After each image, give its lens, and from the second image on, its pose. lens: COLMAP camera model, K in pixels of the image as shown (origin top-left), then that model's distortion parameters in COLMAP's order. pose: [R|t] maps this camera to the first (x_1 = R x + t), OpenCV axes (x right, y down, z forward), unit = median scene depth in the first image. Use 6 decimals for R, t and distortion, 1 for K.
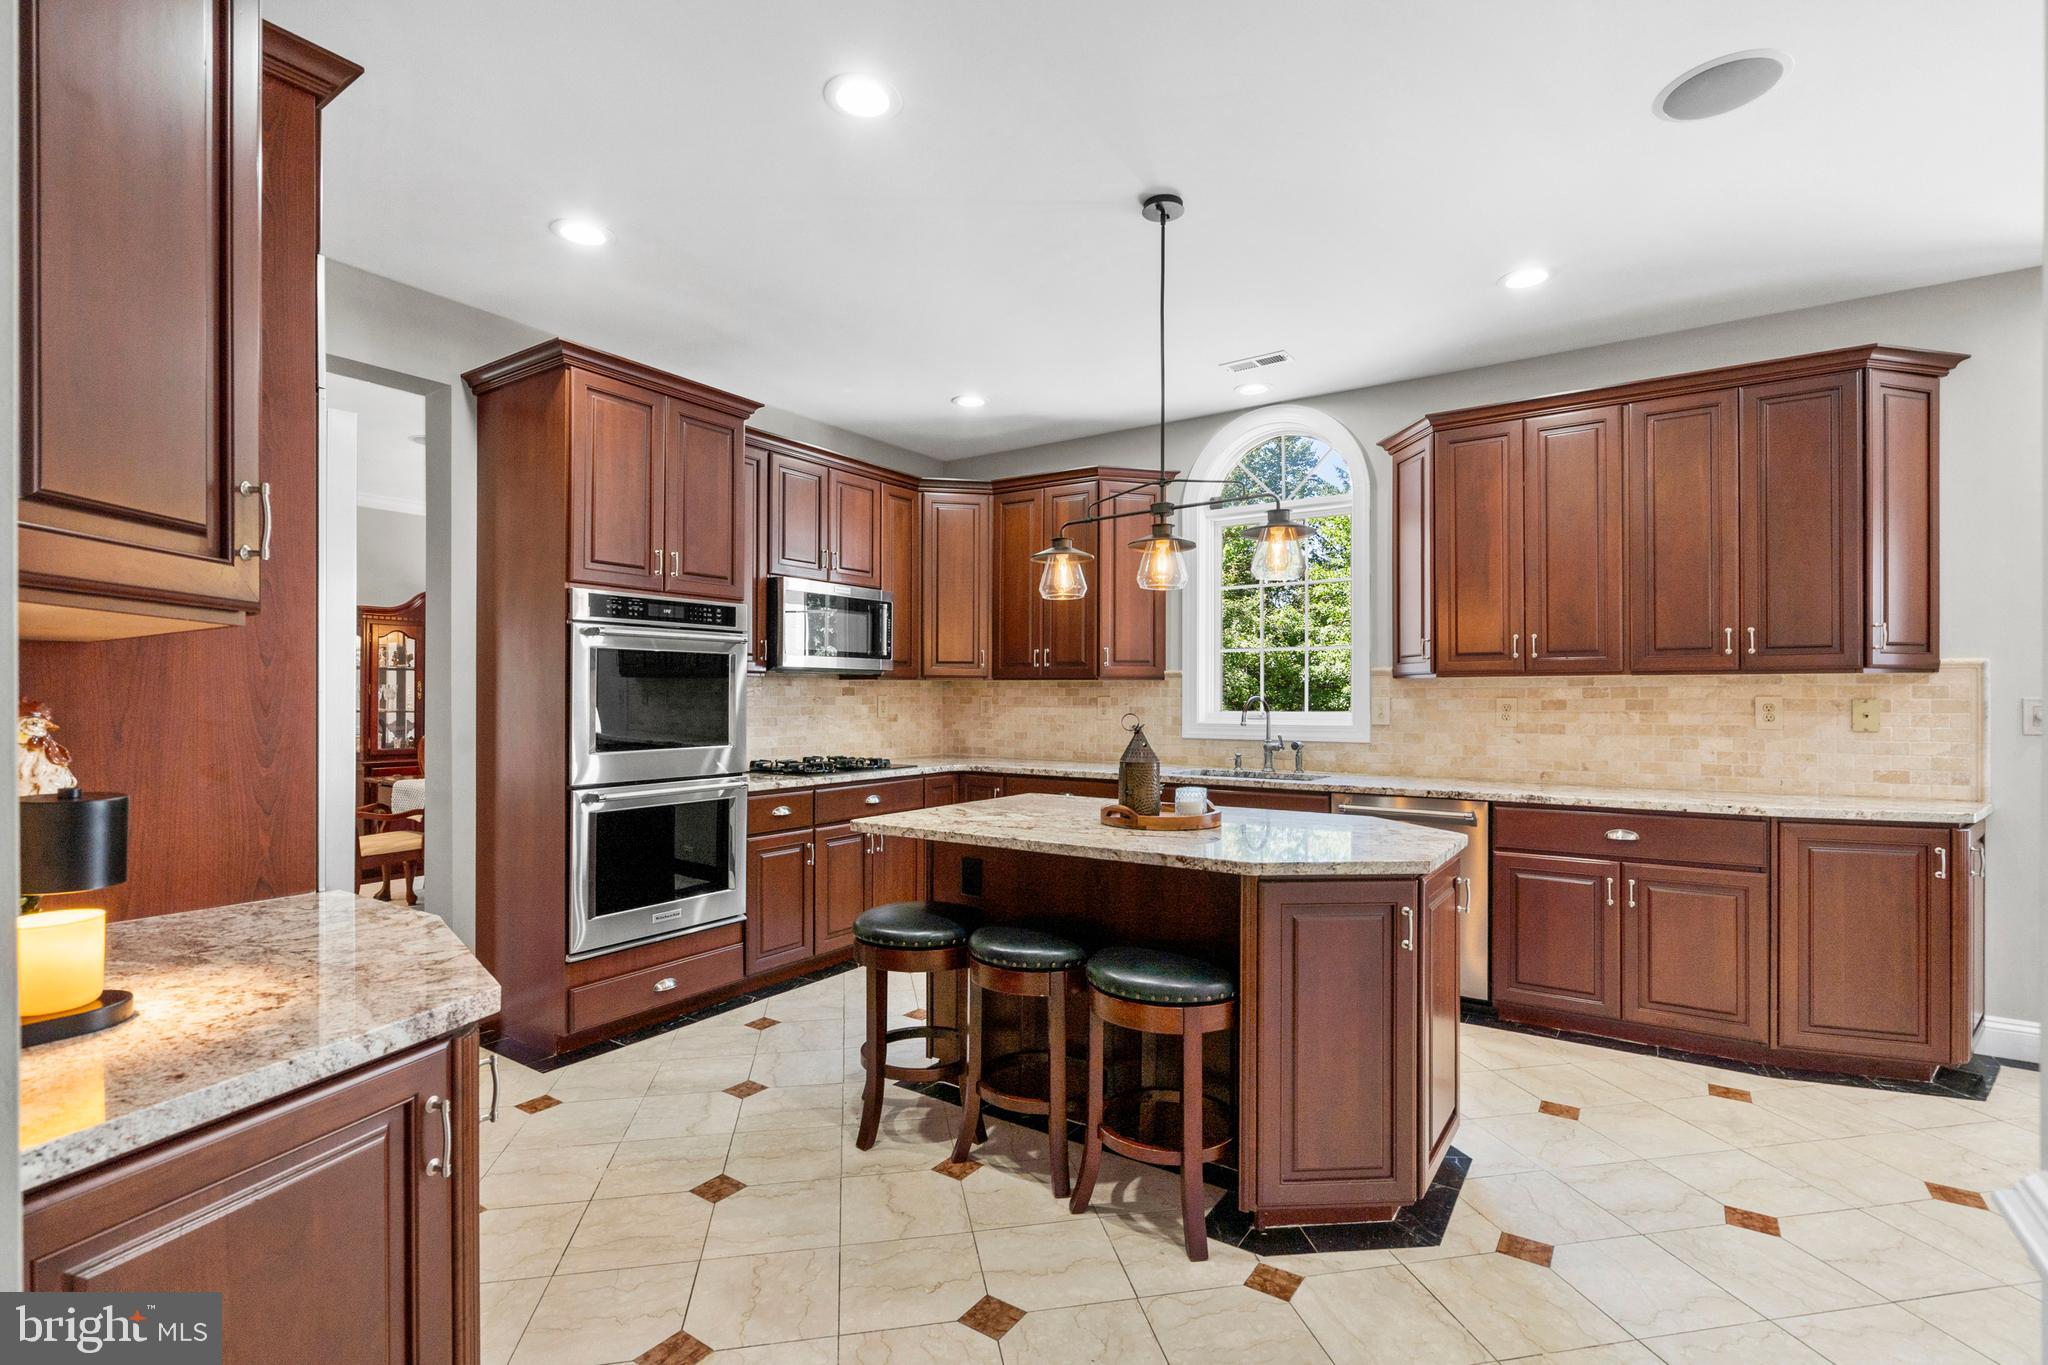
lens RADIAL K [[940.9, 0, 1018.4], [0, 940.9, 694.9], [0, 0, 1]] dist [-0.001661, -0.000213]
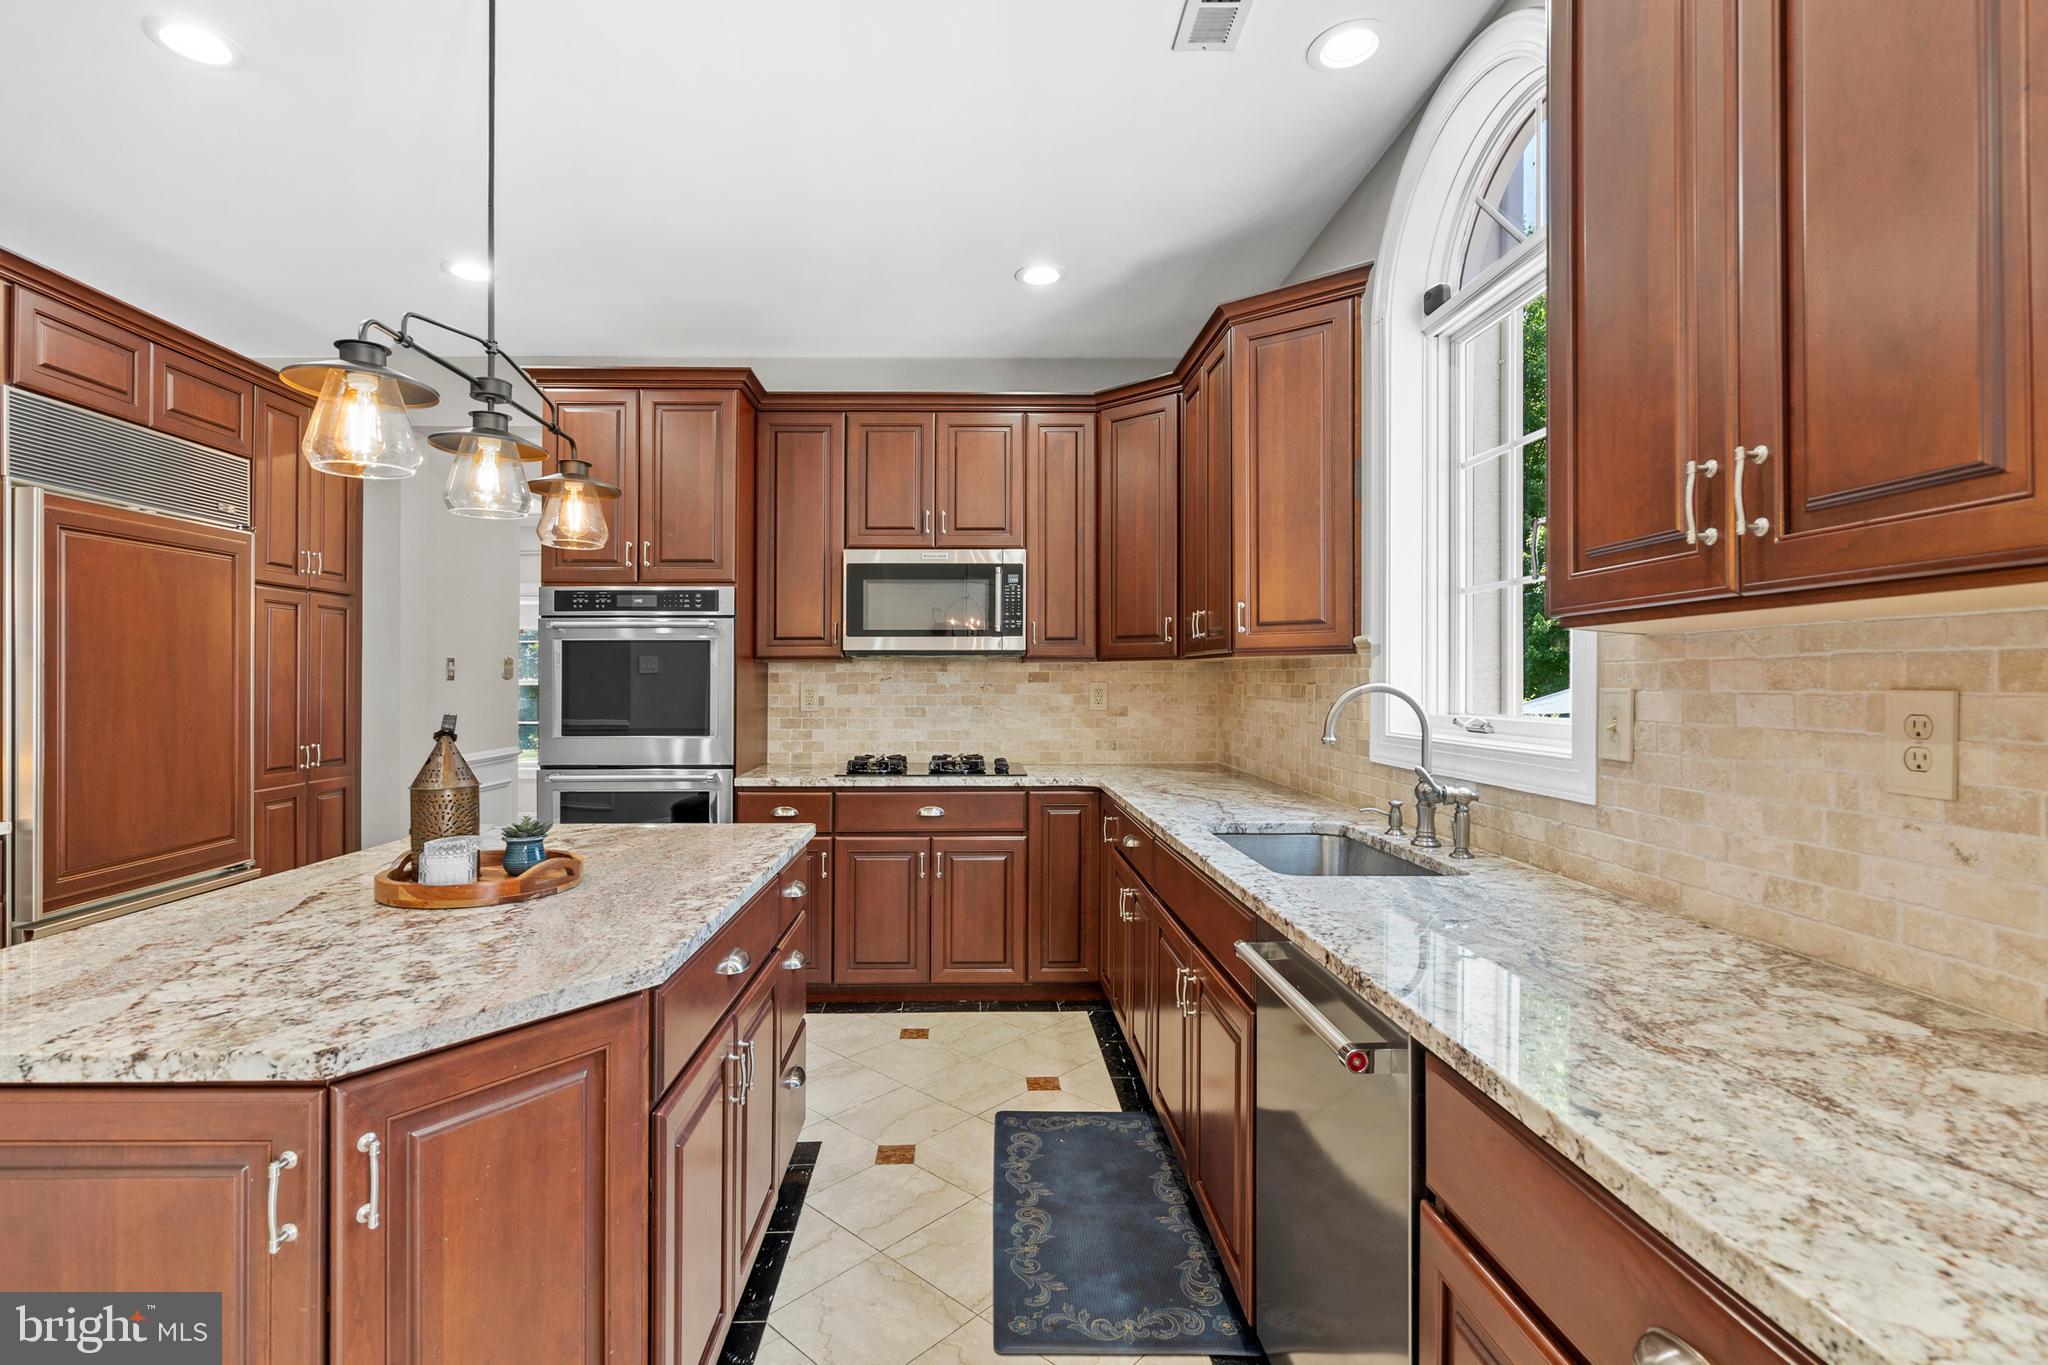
lens RADIAL K [[952.6, 0, 978.9], [0, 952.6, 675.4], [0, 0, 1]] dist [0.000226, 0.000168]
pose [[0.572318, -0.007077, -0.820001, 0.563478], [0.003029, 0.999974, -0.006517, -0.000378], [0.820026, 0.001246, 0.572325, 0.588937]]
